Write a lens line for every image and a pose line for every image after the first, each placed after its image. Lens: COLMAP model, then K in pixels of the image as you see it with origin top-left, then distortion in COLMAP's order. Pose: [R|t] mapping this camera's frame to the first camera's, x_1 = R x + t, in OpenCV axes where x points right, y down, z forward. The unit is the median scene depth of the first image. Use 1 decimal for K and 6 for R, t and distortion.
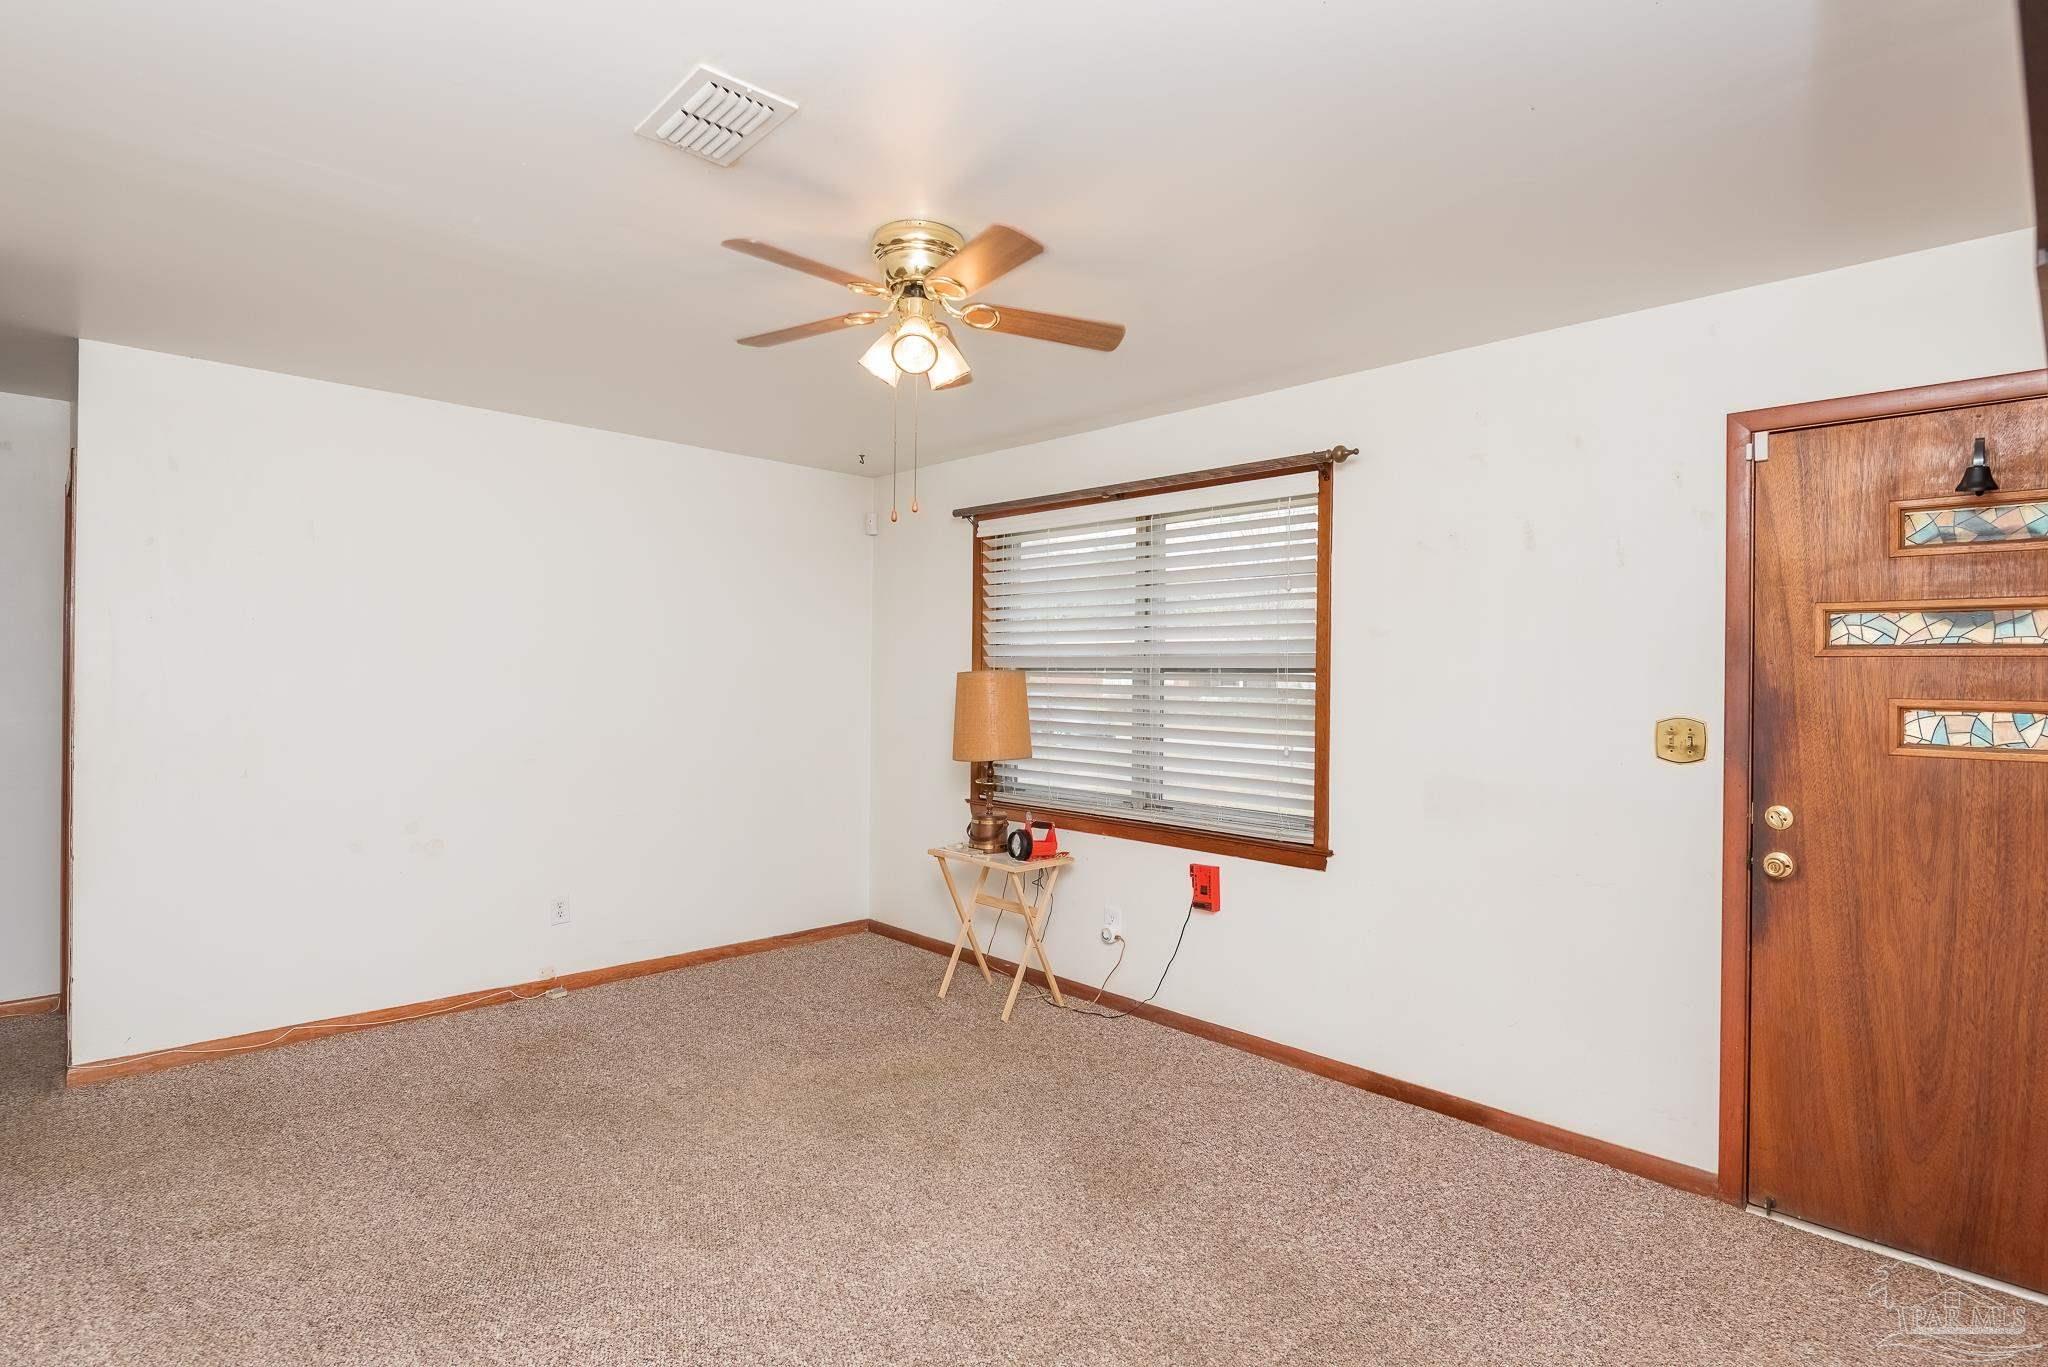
lens RADIAL K [[1017.2, 0, 1014.2], [0, 1017.2, 690.8], [0, 0, 1]] dist [0.020971, -0.000204]
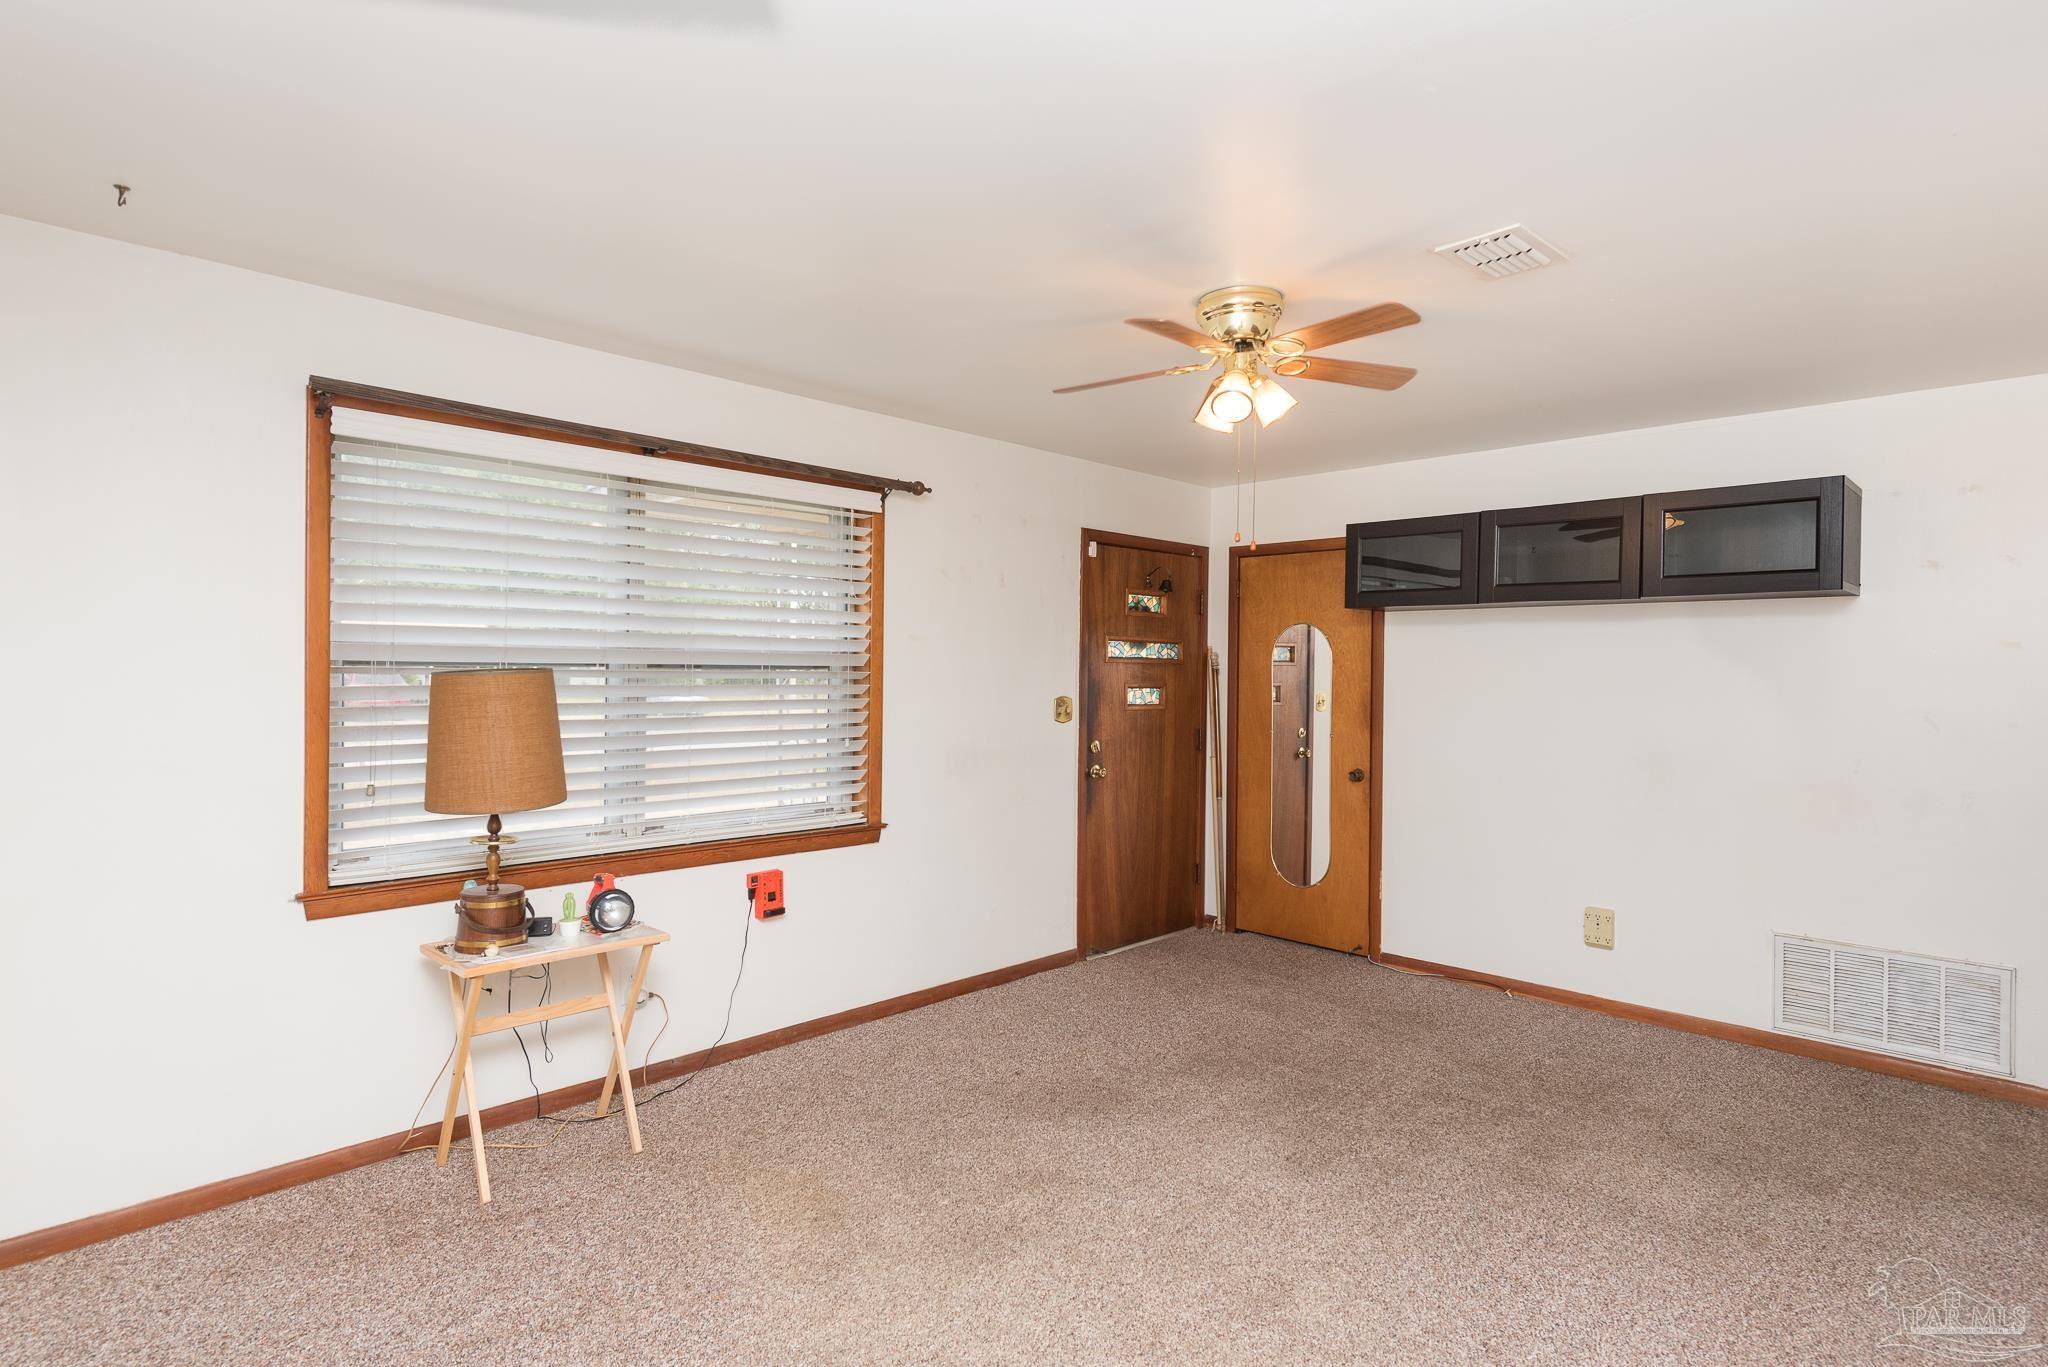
lens RADIAL K [[1017.2, 0, 1014.2], [0, 1017.2, 690.8], [0, 0, 1]] dist [0.020971, -0.000204]
pose [[0.014416, -0.038778, 0.999144, -0.847874], [-0.000100, 0.999248, 0.038784, -0.040094], [-0.999896, -0.000659, 0.014402, 0.841224]]
